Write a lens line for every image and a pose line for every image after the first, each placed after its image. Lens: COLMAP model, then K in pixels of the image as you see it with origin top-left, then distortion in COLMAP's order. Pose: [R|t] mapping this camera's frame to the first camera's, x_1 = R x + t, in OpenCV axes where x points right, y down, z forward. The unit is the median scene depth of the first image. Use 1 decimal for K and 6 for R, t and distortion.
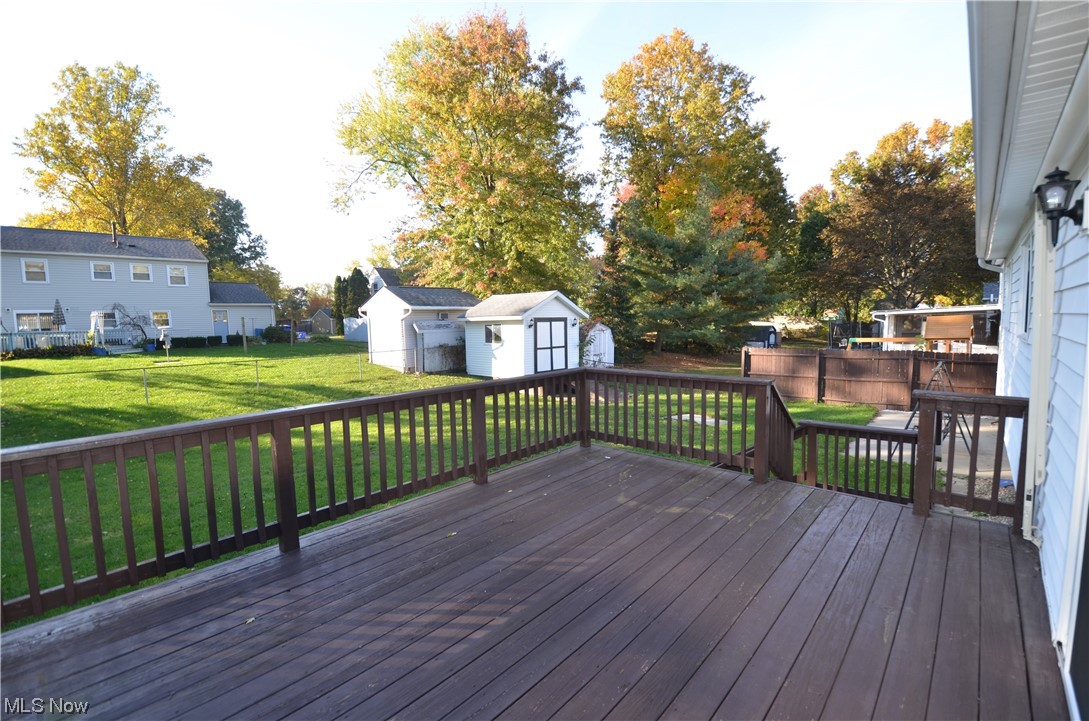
lens RADIAL K [[487.8, 0, 545.4], [0, 487.8, 370.1], [0, 0, 1]] dist [0.001807, -0.014060]
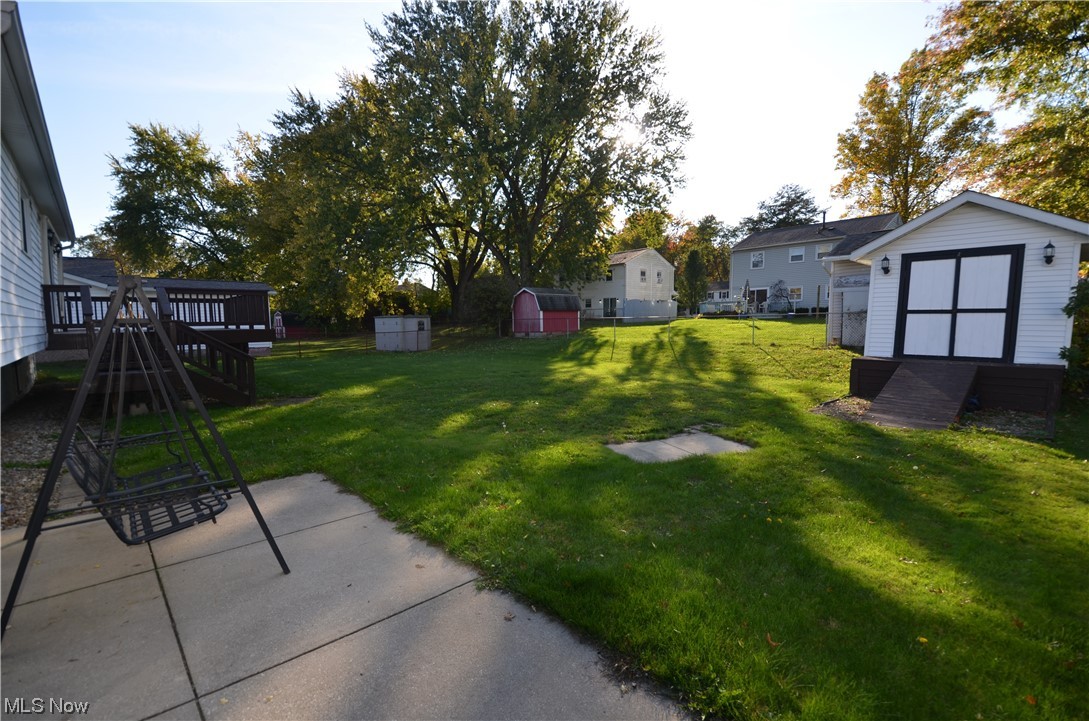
lens RADIAL K [[487.8, 0, 545.4], [0, 487.8, 370.1], [0, 0, 1]] dist [0.001807, -0.014060]
pose [[-0.097440, 0.116651, -0.988382, 0.545215], [-0.095581, 0.987420, 0.125960, -0.008940], [0.990641, 0.106744, -0.085064, 0.630957]]
